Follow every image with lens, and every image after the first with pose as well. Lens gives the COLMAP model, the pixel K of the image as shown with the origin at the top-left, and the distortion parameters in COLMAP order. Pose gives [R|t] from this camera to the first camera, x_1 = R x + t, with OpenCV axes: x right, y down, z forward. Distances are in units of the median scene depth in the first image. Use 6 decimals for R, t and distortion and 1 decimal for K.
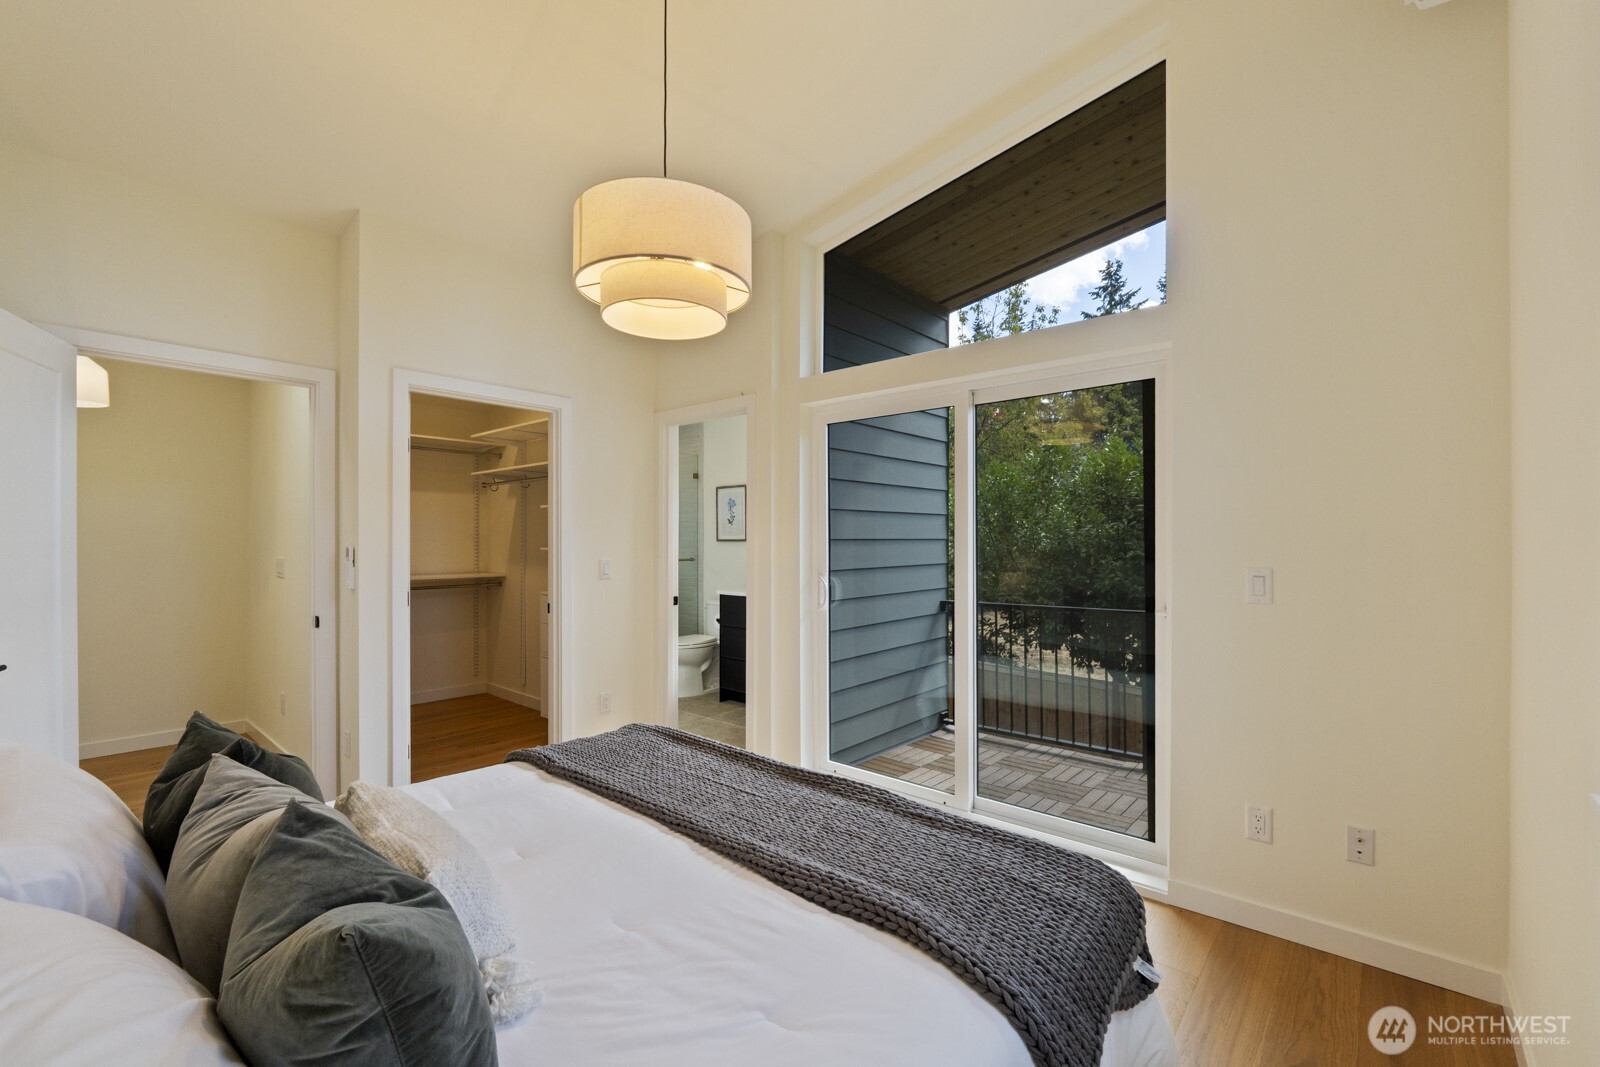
lens RADIAL K [[676.7, 0, 810.4], [0, 676.7, 532.3], [0, 0, 1]] dist [-0.001037, -0.000044]
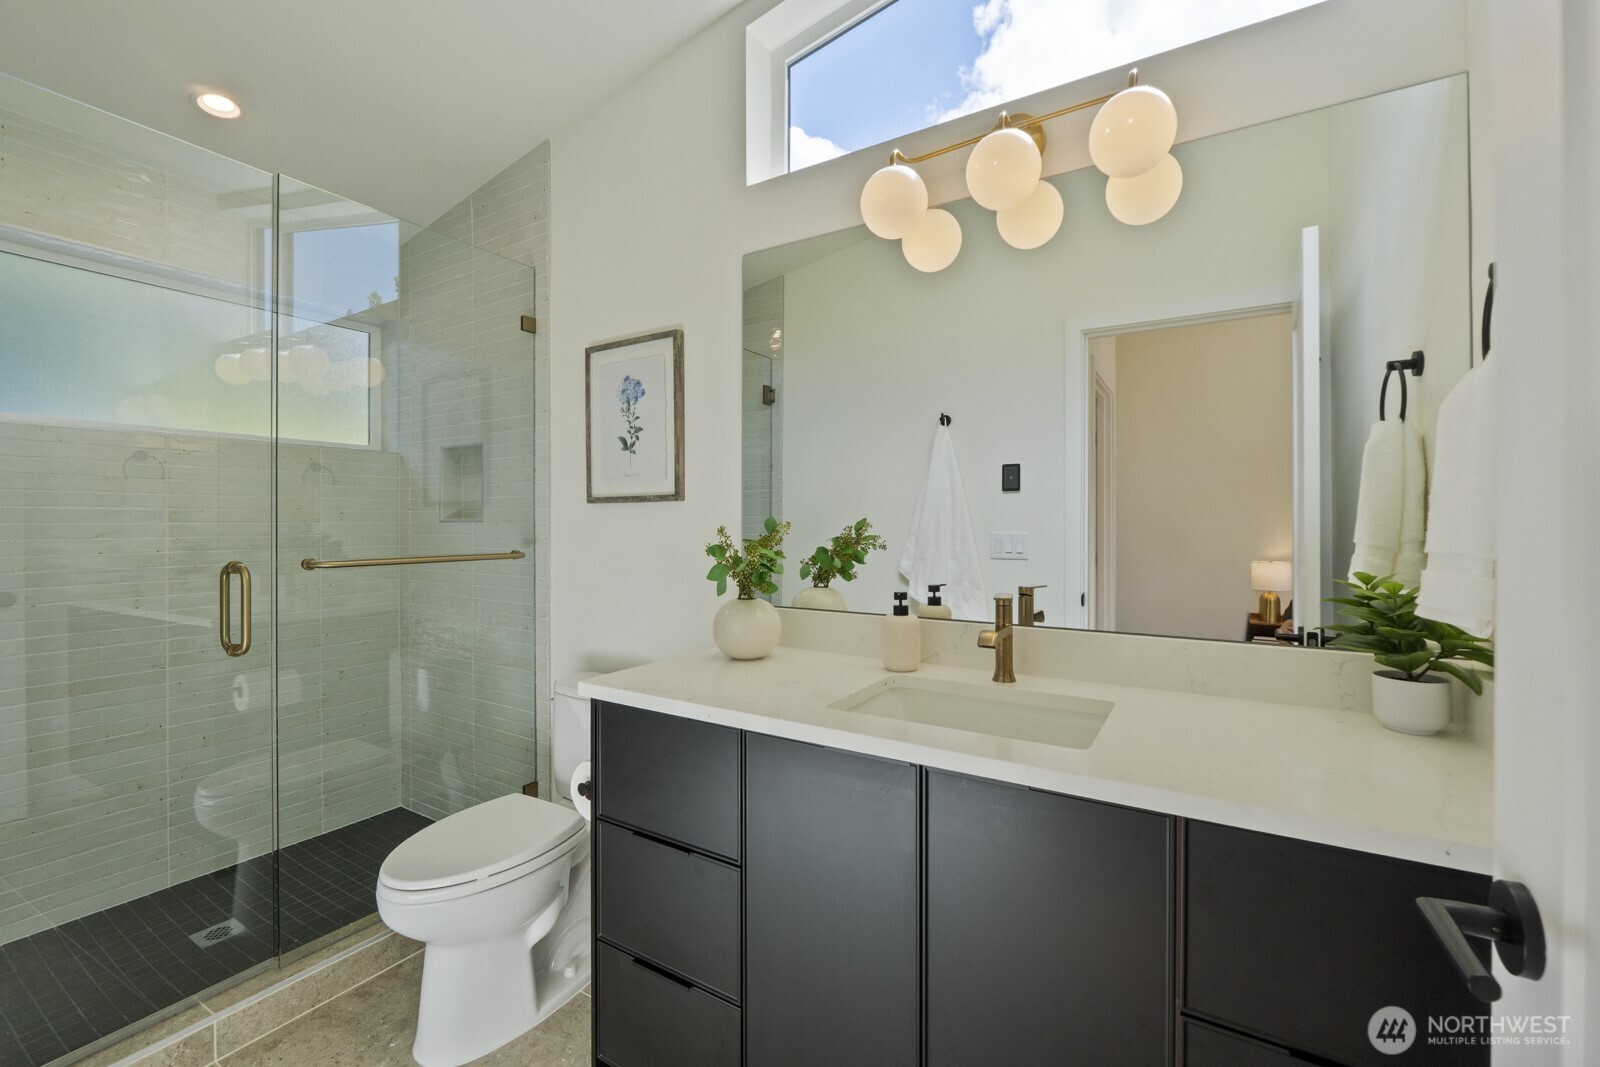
lens RADIAL K [[676.7, 0, 810.4], [0, 676.7, 532.3], [0, 0, 1]] dist [-0.001037, -0.000044]
pose [[0.986950, 0.001183, 0.161021, -0.082396], [-0.004547, 0.999779, 0.020522, 0.021125], [-0.160961, -0.020987, 0.986738, 0.648349]]
